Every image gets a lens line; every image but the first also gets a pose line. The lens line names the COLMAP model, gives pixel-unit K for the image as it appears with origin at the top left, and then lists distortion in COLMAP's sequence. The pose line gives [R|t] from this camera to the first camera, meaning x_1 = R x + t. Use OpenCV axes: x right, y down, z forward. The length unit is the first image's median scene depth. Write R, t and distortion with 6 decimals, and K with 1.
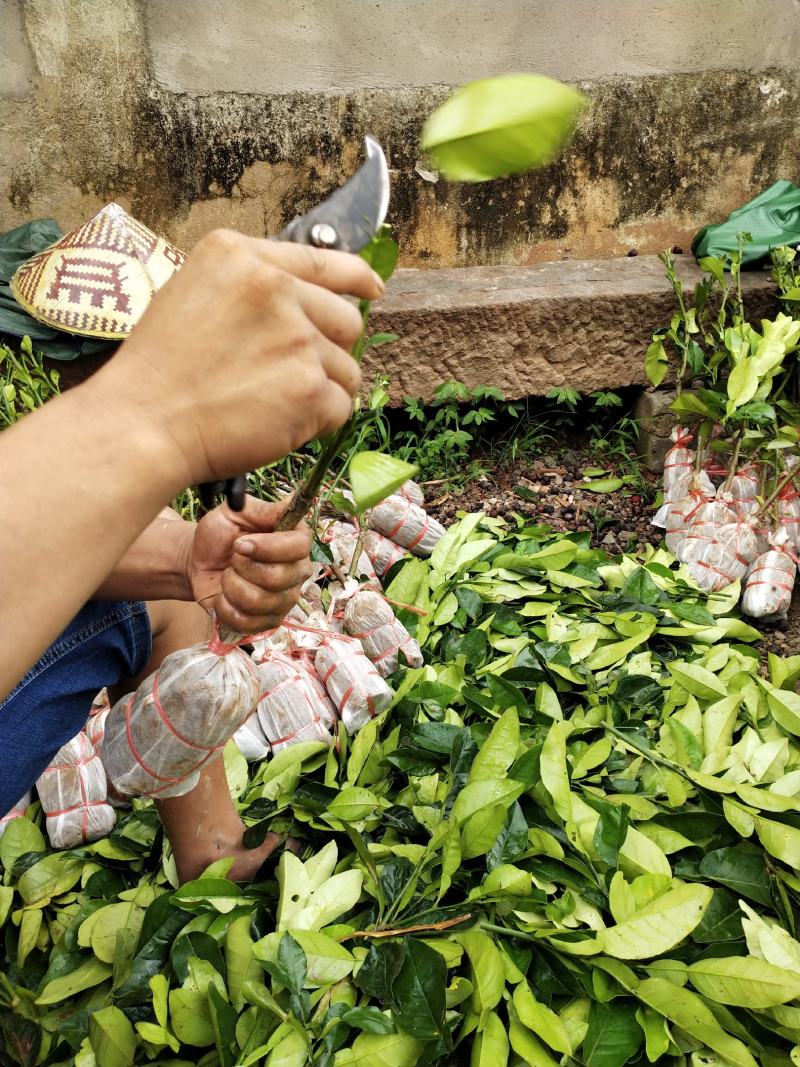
lens RADIAL K [[871.3, 0, 400.0], [0, 871.3, 533.5], [0, 0, 1]] dist [0.038722, -0.004932]
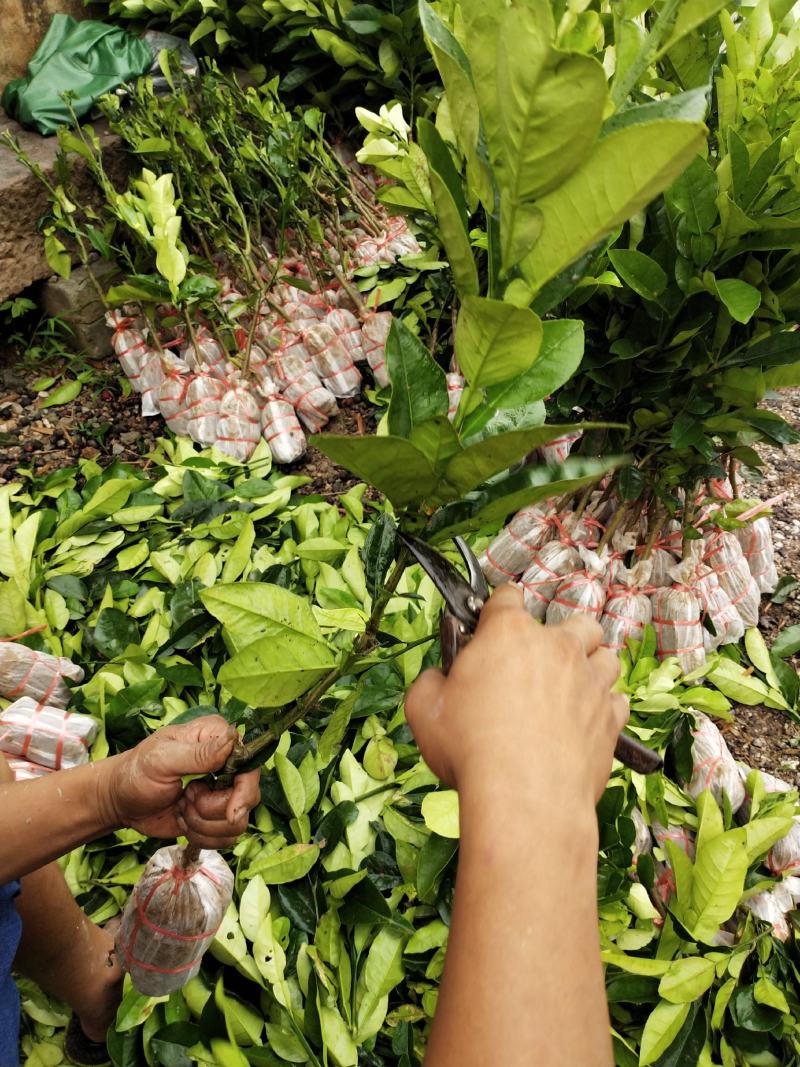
lens RADIAL K [[871.3, 0, 400.0], [0, 871.3, 533.5], [0, 0, 1]] dist [0.038722, -0.004932]
pose [[0.654412, -0.514640, 0.553977, -0.180681], [0.358272, 0.856220, 0.372195, -0.195097], [-0.665872, -0.045095, 0.744702, 0.035764]]
